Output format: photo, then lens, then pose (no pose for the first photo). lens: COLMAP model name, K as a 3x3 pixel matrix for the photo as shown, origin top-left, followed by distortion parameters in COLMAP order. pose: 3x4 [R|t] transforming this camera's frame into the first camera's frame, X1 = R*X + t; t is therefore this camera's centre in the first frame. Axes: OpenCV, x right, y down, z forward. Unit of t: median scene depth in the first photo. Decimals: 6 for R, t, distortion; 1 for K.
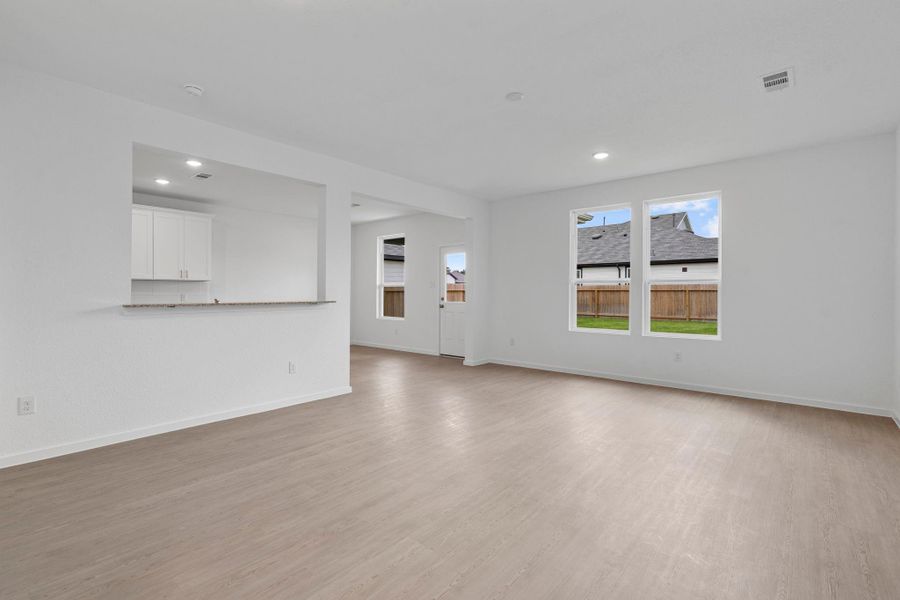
lens RADIAL K [[412.6, 0, 447.7], [0, 412.6, 295.2], [0, 0, 1]] dist [-0.028512, -0.000099]
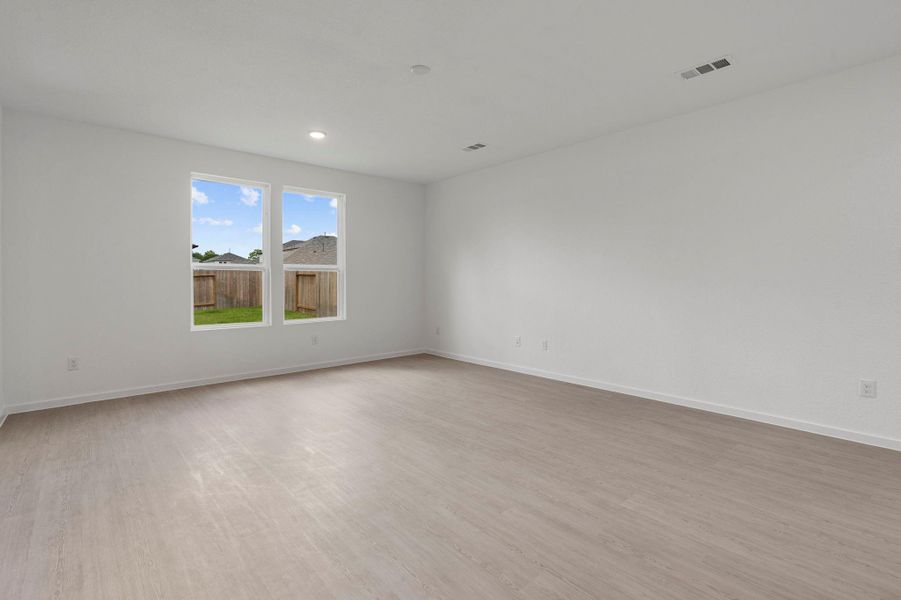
lens RADIAL K [[428.9, 0, 453.0], [0, 428.9, 270.2], [0, 0, 1]] dist [-0.000275, -0.000193]
pose [[0.120188, 0.022314, 0.992500, -0.563291], [0.009840, 0.999671, -0.023667, -0.001506], [-0.992702, 0.012611, 0.119929, 0.566706]]
